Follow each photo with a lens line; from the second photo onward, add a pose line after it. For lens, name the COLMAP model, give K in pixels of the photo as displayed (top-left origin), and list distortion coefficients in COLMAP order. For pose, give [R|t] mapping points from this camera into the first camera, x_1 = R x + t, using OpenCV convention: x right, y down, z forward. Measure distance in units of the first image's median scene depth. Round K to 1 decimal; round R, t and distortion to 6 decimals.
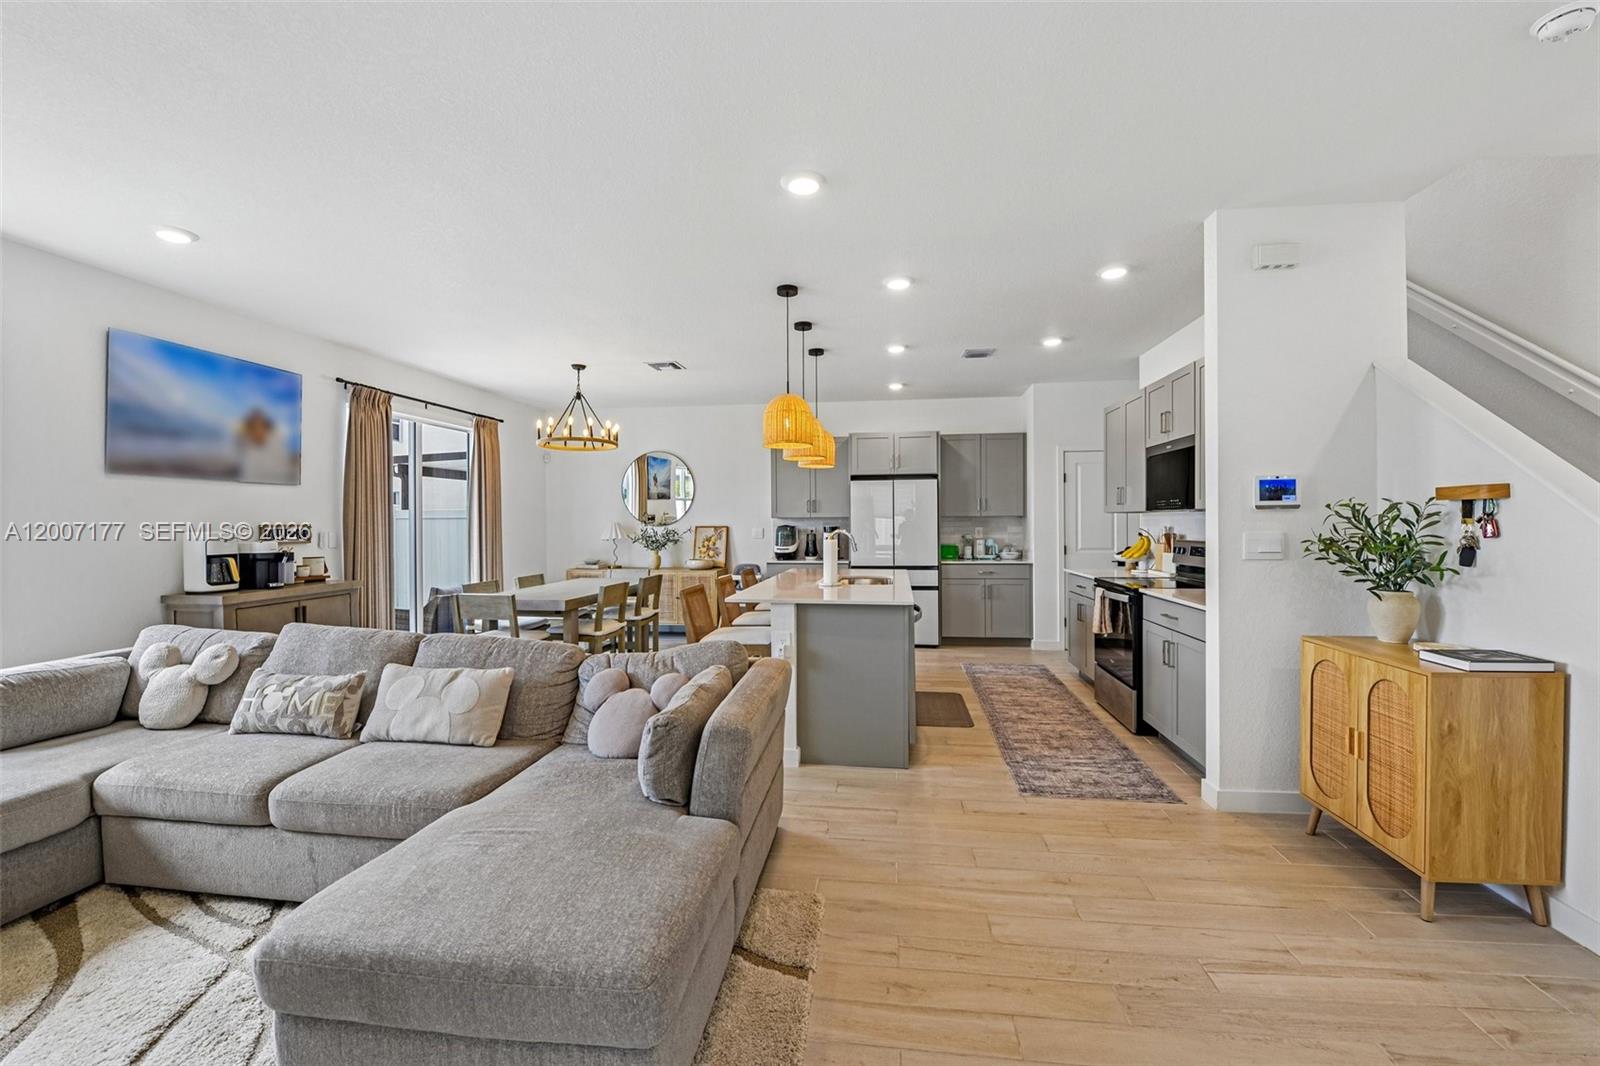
lens RADIAL K [[645.9, 0, 796.4], [0, 645.9, 526.1], [0, 0, 1]] dist [-0.015701, -0.000894]
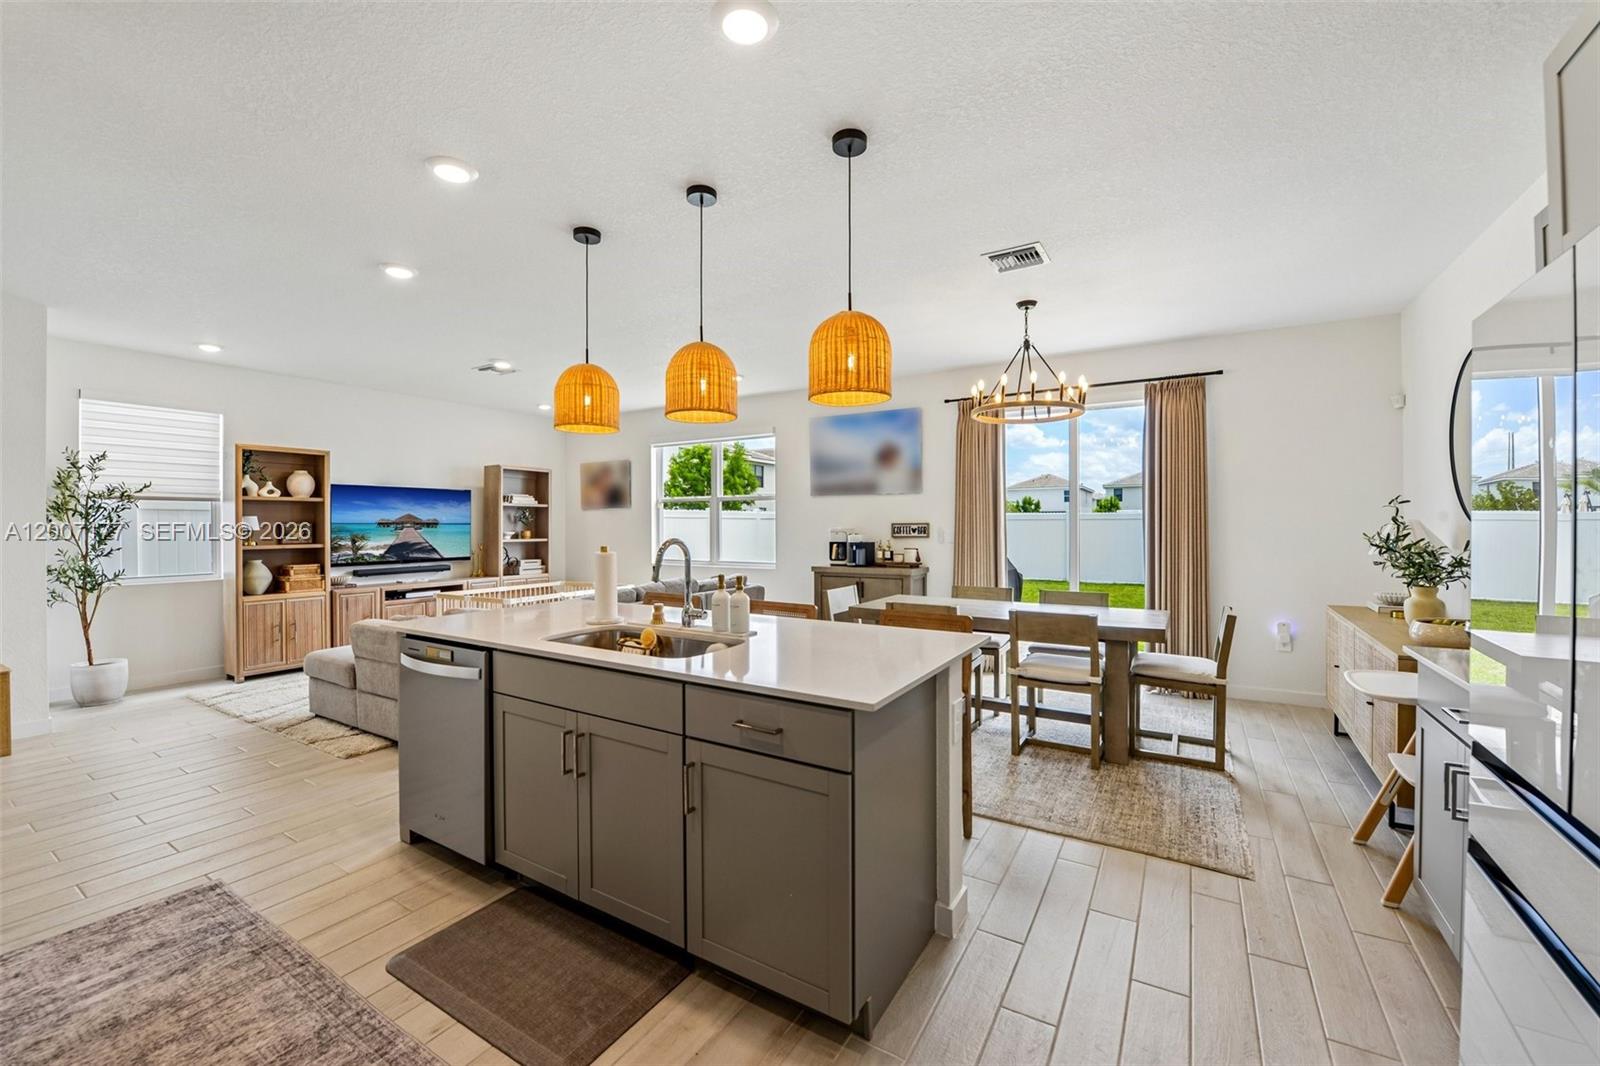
lens RADIAL K [[645.9, 0, 804.2], [0, 645.9, 521.5], [0, 0, 1]] dist [-0.015701, -0.000894]
pose [[-0.391517, 0.004200, -0.920161, 0.540745], [0.000520, 0.999990, 0.004343, -0.011733], [0.920171, 0.001222, -0.391515, 1.361967]]
